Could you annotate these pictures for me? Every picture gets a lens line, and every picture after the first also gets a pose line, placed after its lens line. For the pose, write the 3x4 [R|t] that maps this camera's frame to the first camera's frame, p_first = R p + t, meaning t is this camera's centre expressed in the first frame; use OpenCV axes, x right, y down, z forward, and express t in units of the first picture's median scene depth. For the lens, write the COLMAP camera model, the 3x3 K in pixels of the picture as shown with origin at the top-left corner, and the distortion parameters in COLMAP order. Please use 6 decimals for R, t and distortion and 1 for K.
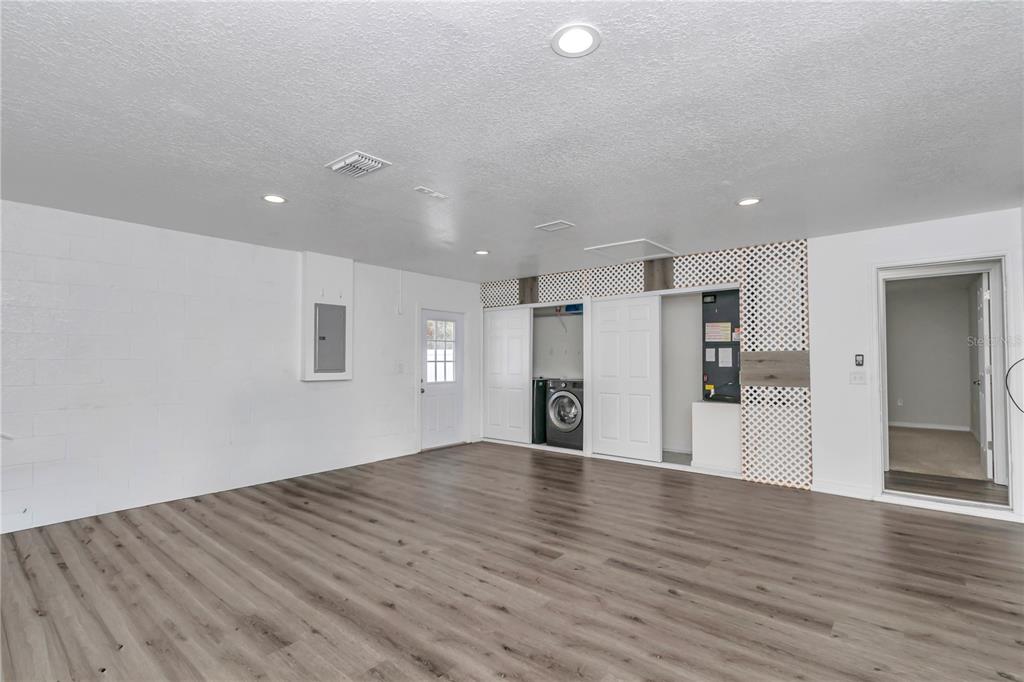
lens RADIAL K [[474.9, 0, 513.2], [0, 474.9, 344.3], [0, 0, 1]] dist [0.000012, -0.001487]
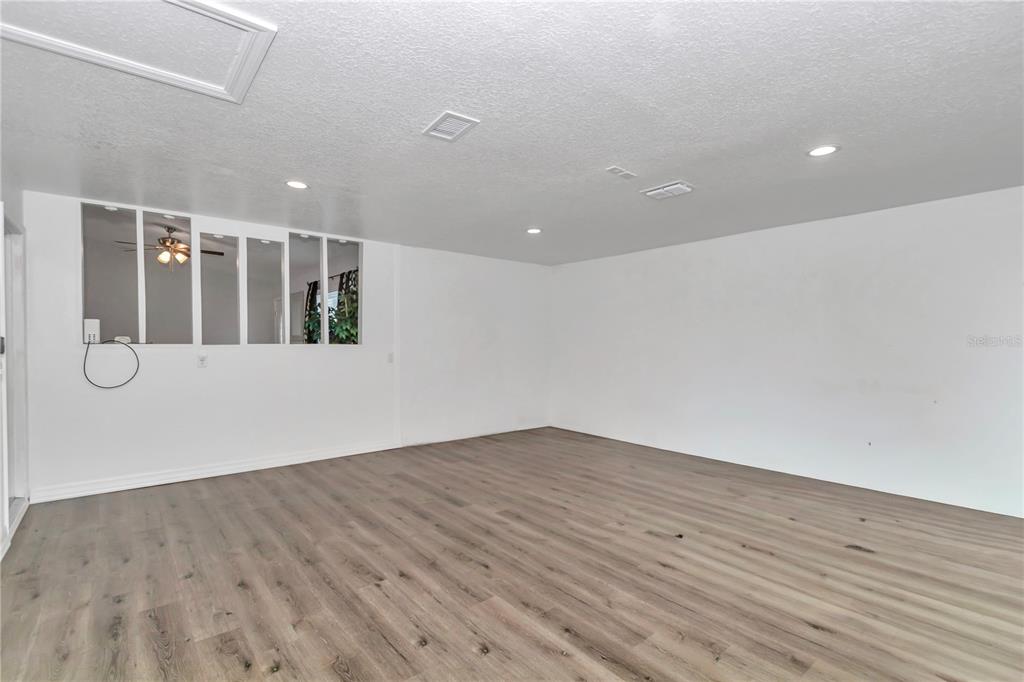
lens RADIAL K [[474.9, 0, 511.2], [0, 474.9, 343.2], [0, 0, 1]] dist [0.000012, -0.001487]
pose [[-0.983723, 0.000511, 0.179688, -0.131512], [-0.003807, 0.999712, -0.023687, 0.055752], [-0.179649, -0.023986, -0.983438, 2.047815]]
